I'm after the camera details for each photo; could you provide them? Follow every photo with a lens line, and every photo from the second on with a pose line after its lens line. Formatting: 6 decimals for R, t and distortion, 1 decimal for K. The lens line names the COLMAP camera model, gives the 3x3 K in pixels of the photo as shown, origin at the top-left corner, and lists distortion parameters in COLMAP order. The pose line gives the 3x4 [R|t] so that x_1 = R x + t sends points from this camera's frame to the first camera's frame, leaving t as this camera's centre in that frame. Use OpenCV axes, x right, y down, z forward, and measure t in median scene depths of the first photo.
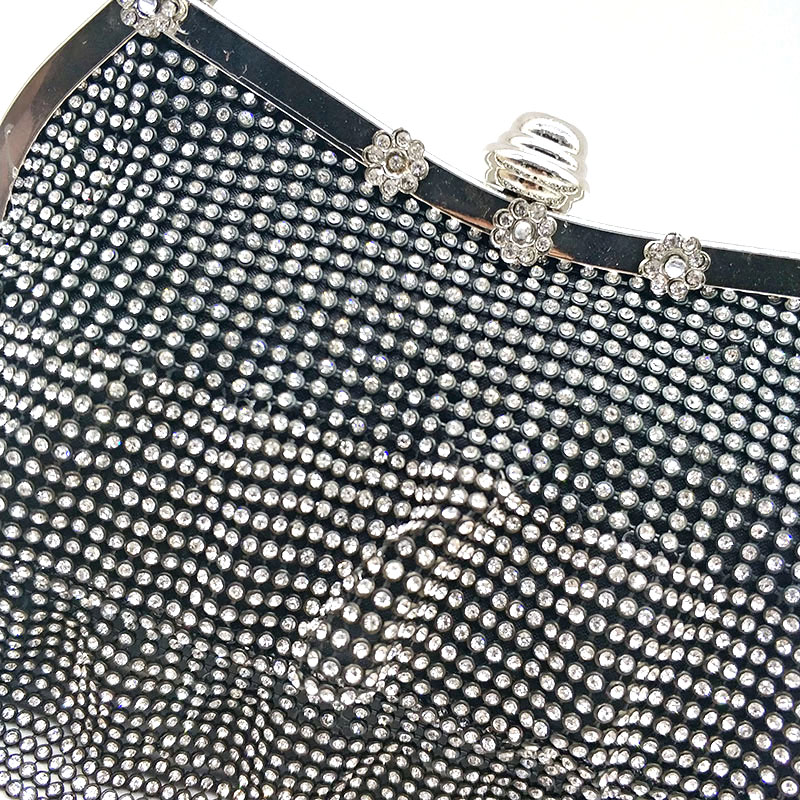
lens RADIAL K [[810.0, 0, 399.9], [0, 810.0, 446.1], [0, 0, 1]] dist [0.116539, -0.312193]
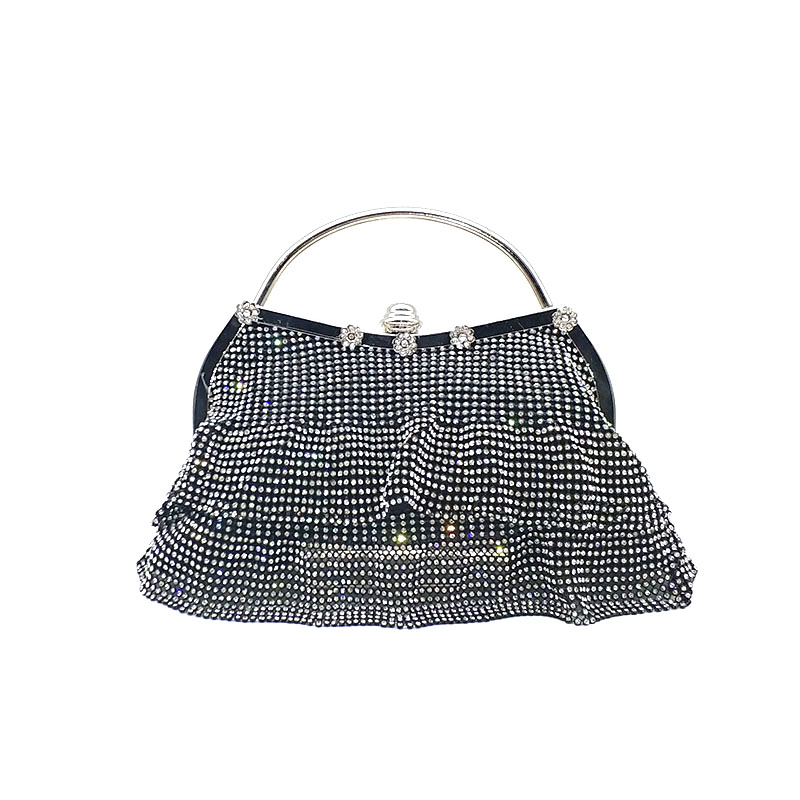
lens RADIAL K [[810.0, 0, 399.9], [0, 810.0, 446.1], [0, 0, 1]] dist [0.116539, -0.312193]
pose [[0.932023, -0.341288, 0.121880, -0.327853], [0.361200, 0.902154, -0.235908, 0.717852], [-0.029442, 0.263895, 0.964102, -1.601708]]
